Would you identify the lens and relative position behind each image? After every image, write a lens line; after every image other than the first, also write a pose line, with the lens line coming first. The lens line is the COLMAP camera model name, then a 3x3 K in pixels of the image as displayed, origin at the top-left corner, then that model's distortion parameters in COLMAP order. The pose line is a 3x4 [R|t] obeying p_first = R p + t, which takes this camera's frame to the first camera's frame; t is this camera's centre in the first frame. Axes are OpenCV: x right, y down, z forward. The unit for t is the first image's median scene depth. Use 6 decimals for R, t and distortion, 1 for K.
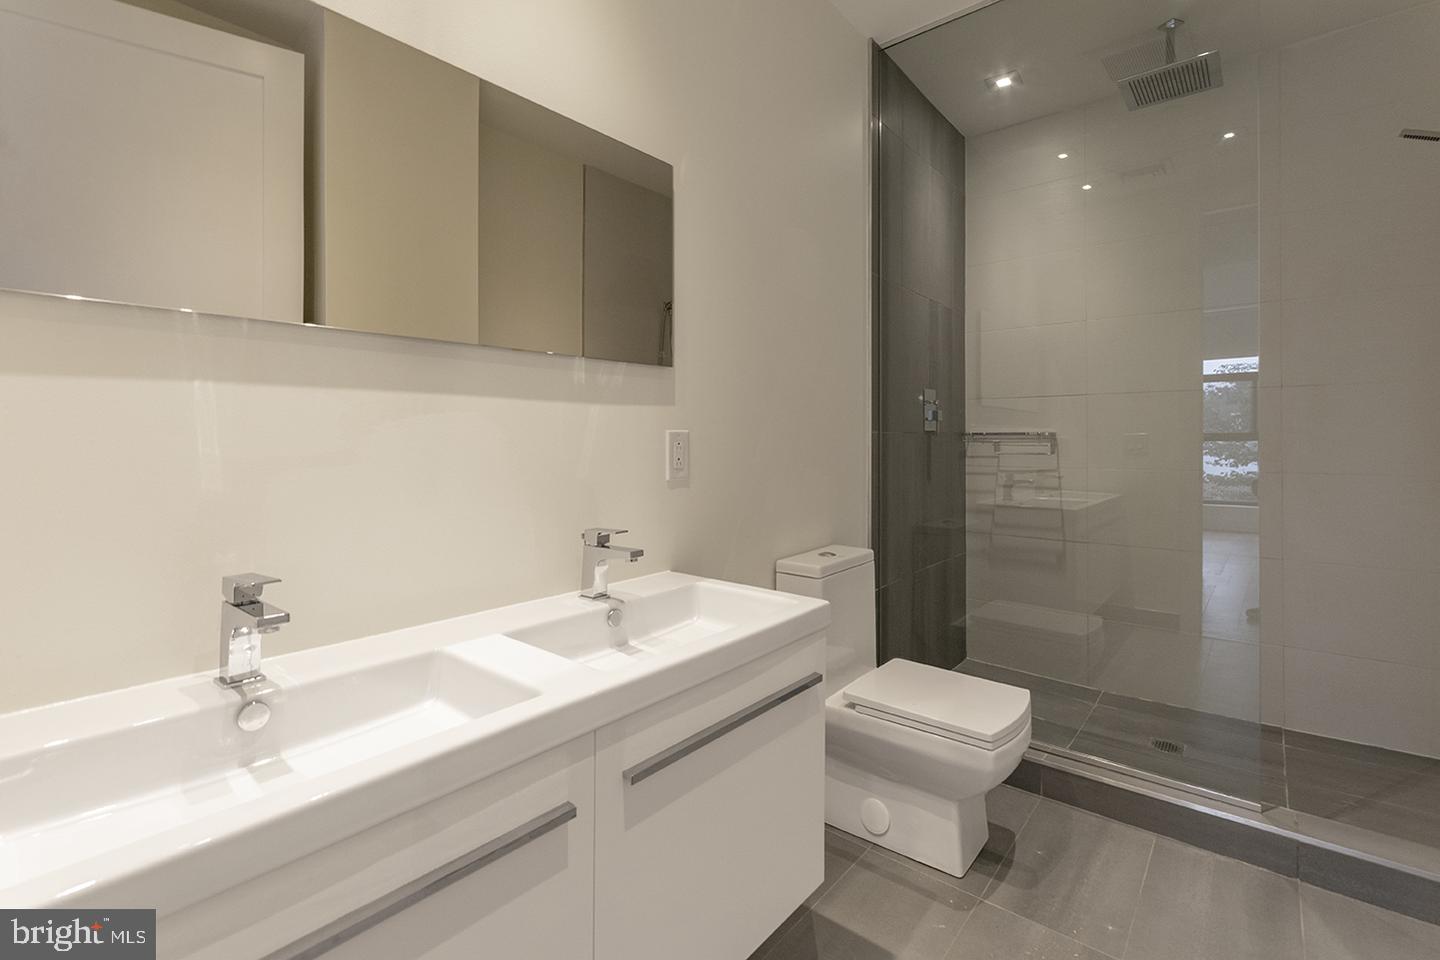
lens RADIAL K [[624.9, 0, 722.7], [0, 624.9, 483.6], [0, 0, 1]] dist [-0.000883, 0.000477]
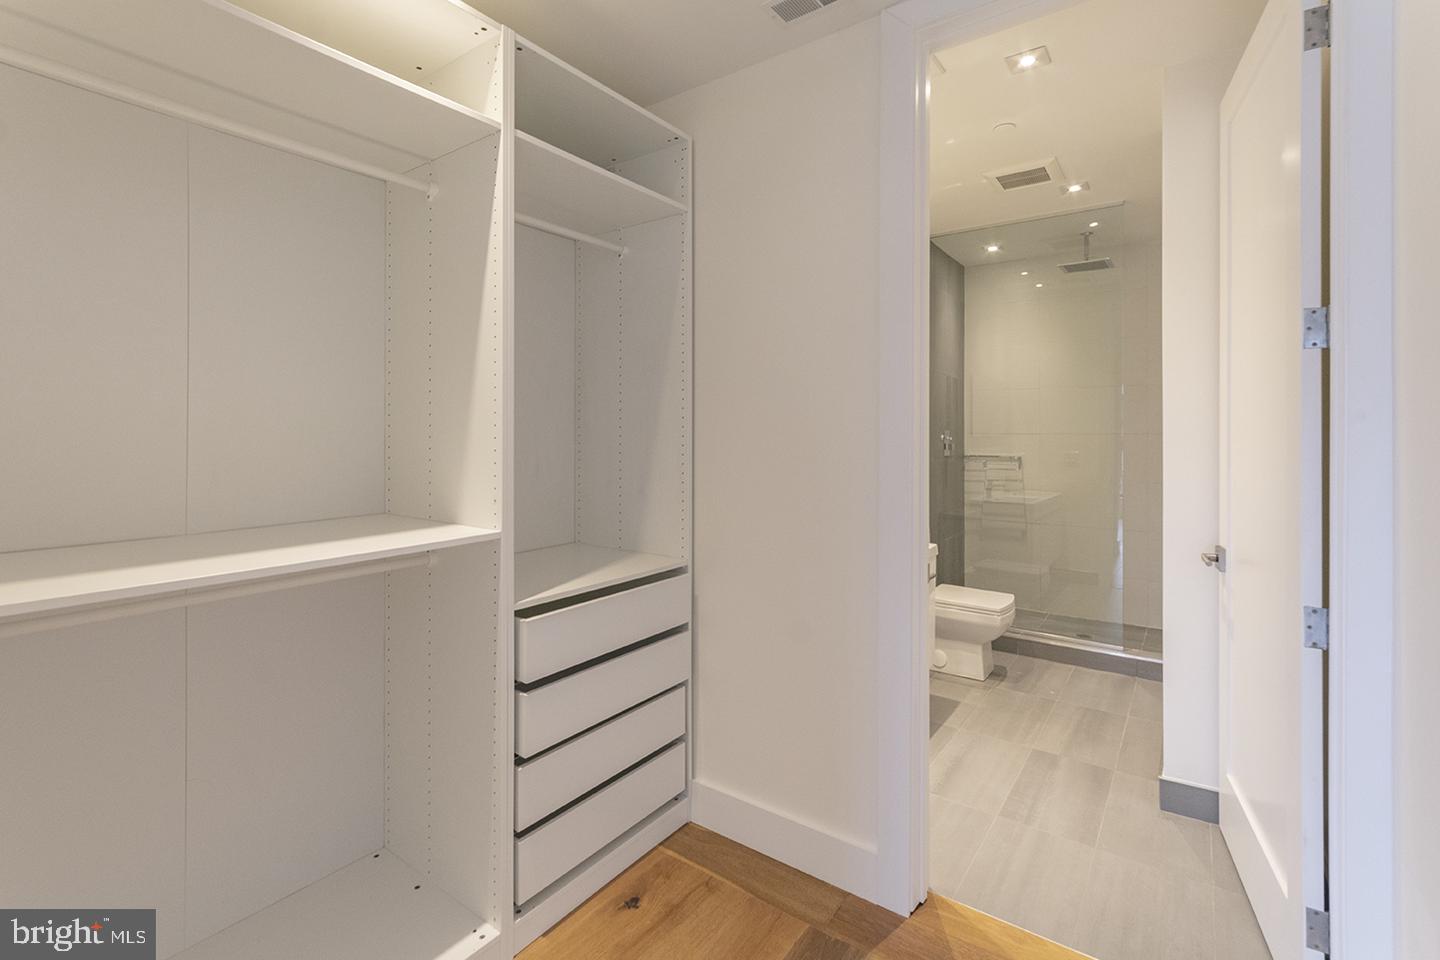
lens RADIAL K [[624.9, 0, 717.3], [0, 624.9, 480.8], [0, 0, 1]] dist [-0.000883, 0.000477]
pose [[0.998236, -0.000815, 0.059373, -0.351737], [0.000452, 0.999981, 0.006134, -0.029021], [-0.059377, -0.006097, 0.998217, -0.574364]]
